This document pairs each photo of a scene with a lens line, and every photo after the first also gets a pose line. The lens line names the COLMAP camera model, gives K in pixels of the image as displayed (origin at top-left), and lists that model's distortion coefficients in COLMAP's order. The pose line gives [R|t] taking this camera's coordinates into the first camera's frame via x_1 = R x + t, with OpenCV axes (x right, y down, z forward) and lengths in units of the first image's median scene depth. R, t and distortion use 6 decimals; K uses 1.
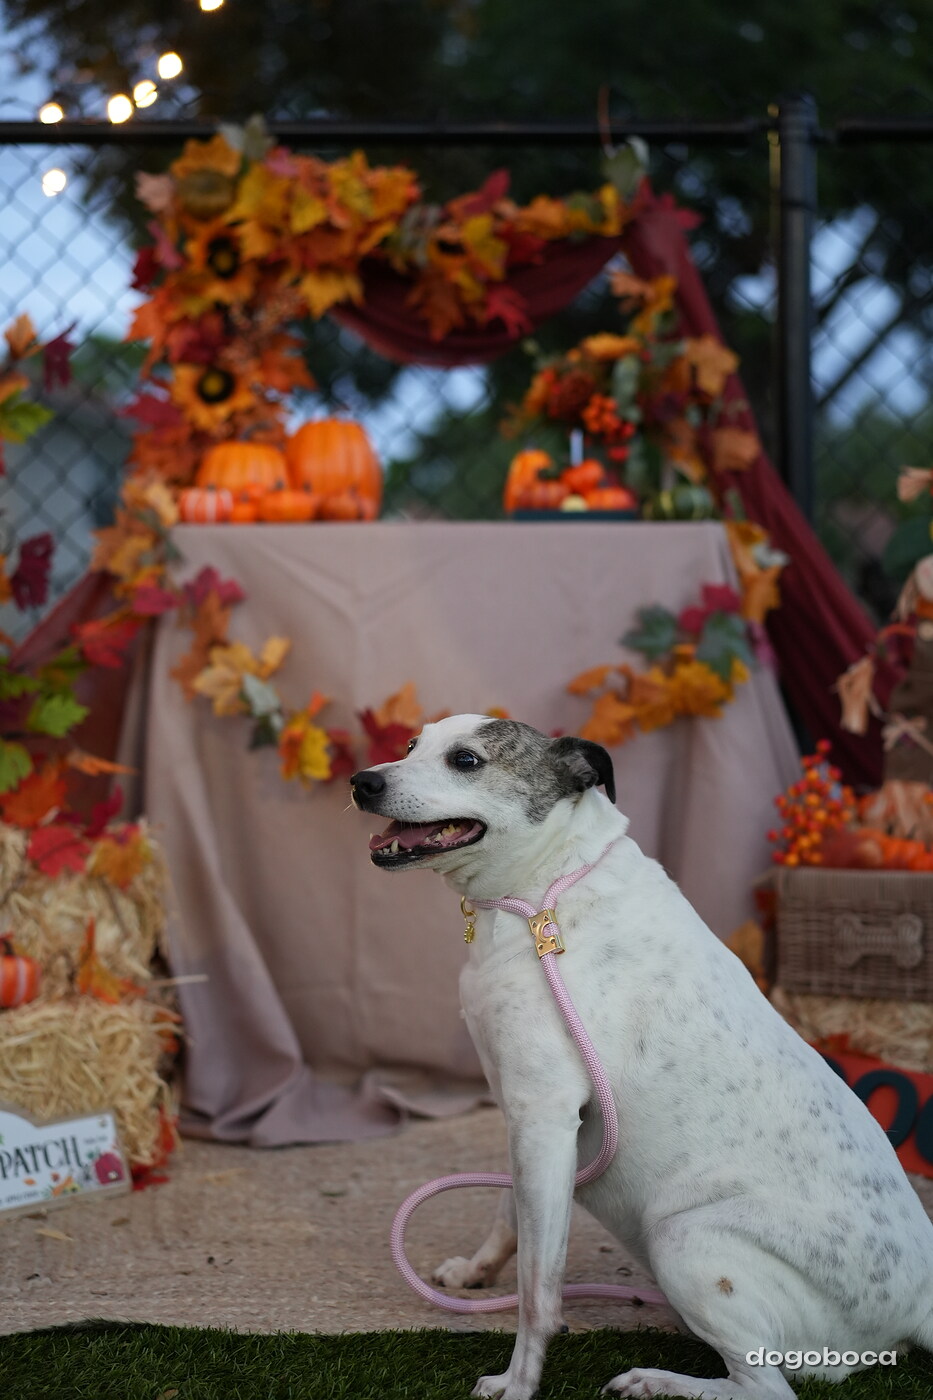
lens RADIAL K [[2222.2, 0, 466.5], [0, 2222.2, 700.0], [0, 0, 1]] dist [0.032226, -0.115830]
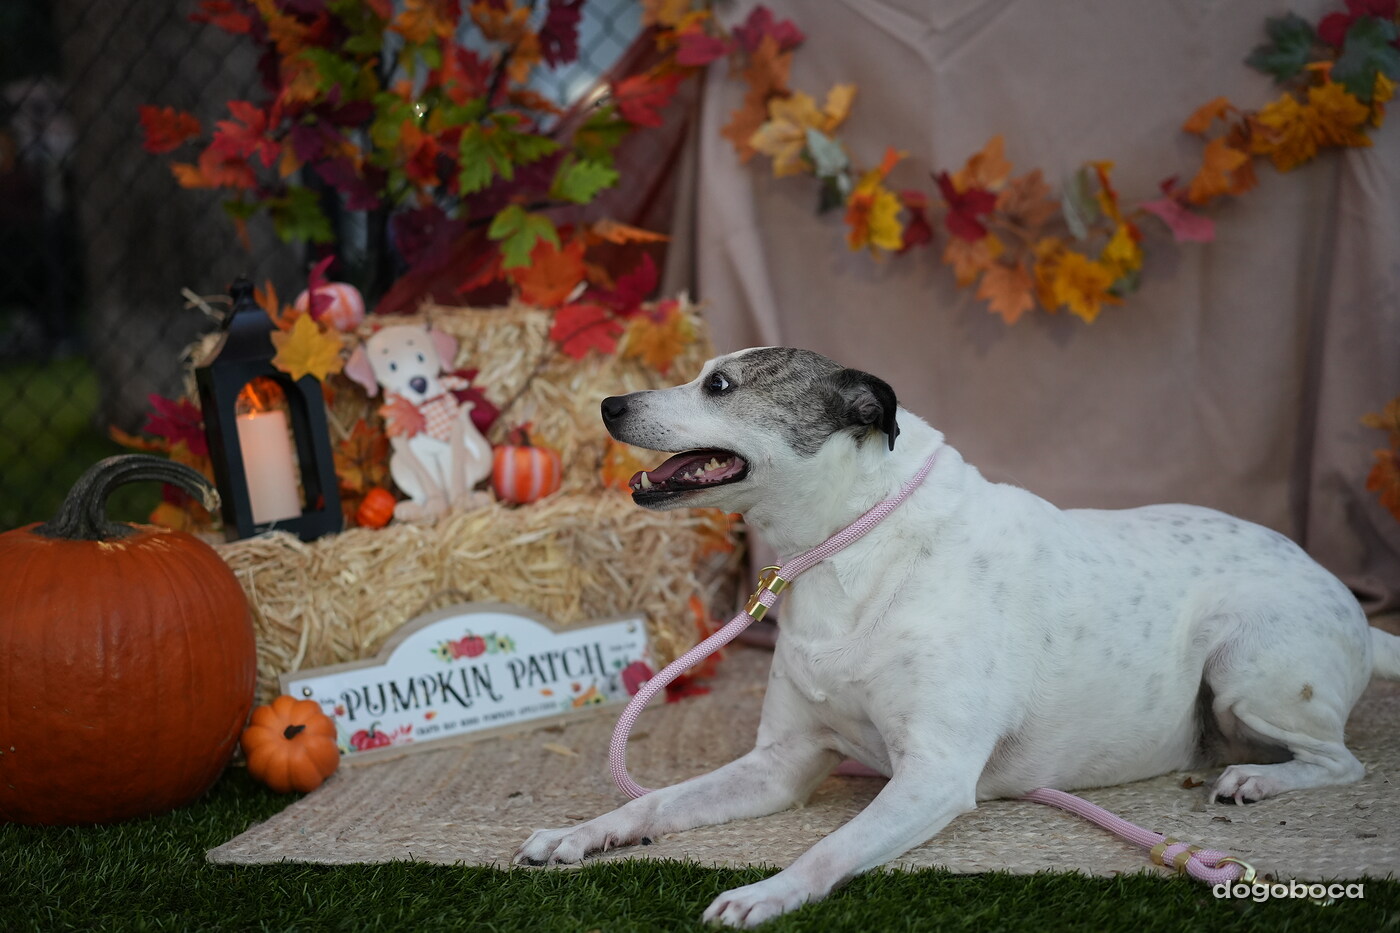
lens RADIAL K [[2178.6, 0, 704.4], [0, 2178.6, 479.2], [0, 0, 1]] dist [-0.011758, 0.096026]
pose [[0.966376, -0.020410, -0.256321, 0.084992], [0.047905, 0.993683, 0.101489, 0.039625], [0.252630, -0.110356, 0.961249, 0.158533]]
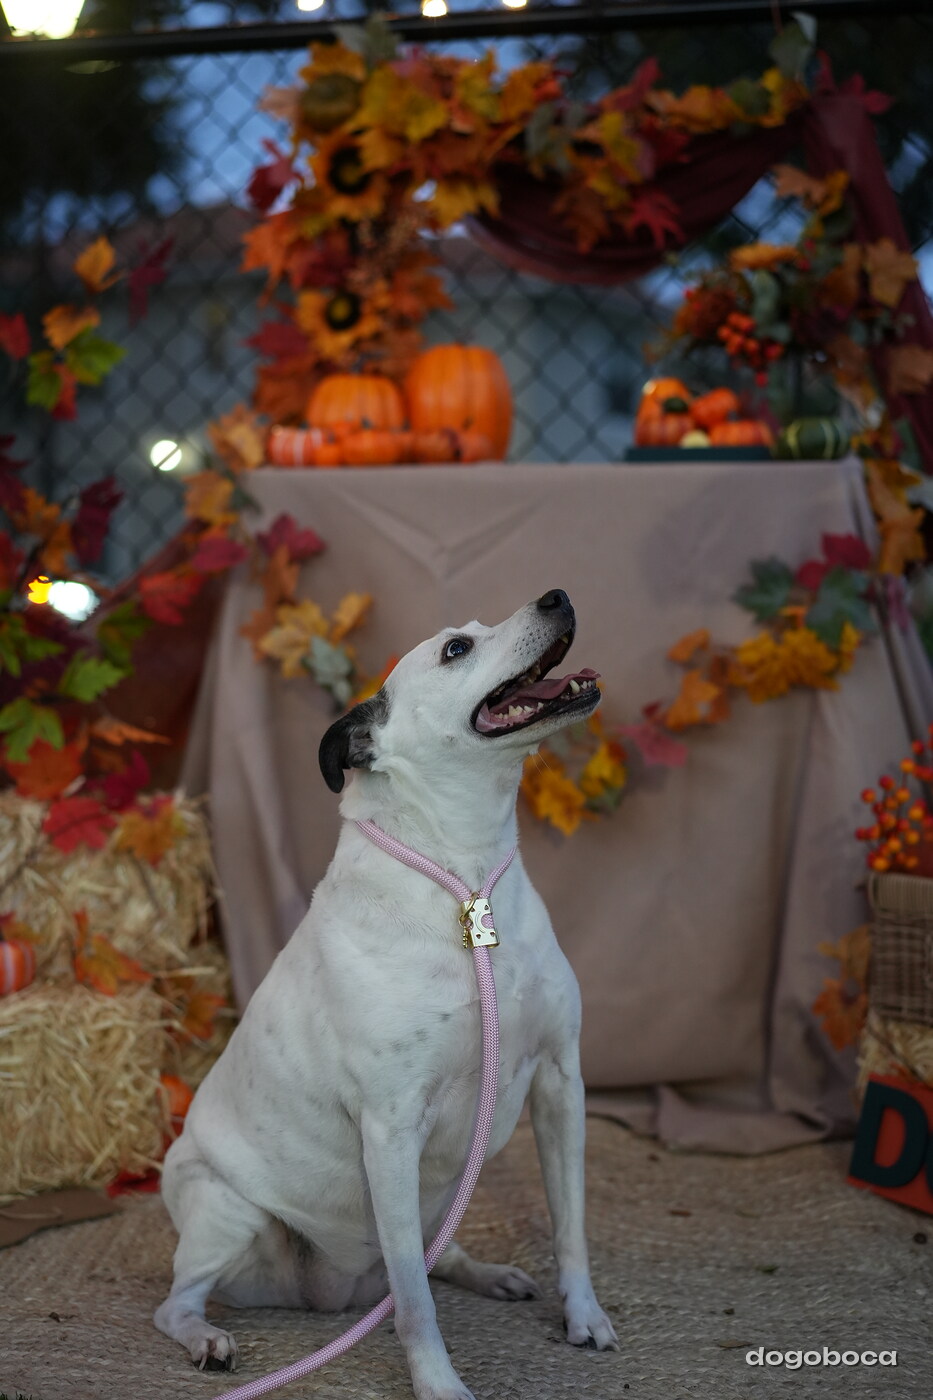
lens RADIAL K [[2194.2, 0, 466.5], [0, 2194.2, 700.0], [0, 0, 1]] dist [0.025900, -0.119303]
pose [[0.967598, 0.019794, -0.251719, 0.202637], [-0.005952, 0.998434, 0.055631, -0.036856], [0.252426, -0.052330, 0.966200, 0.146623]]
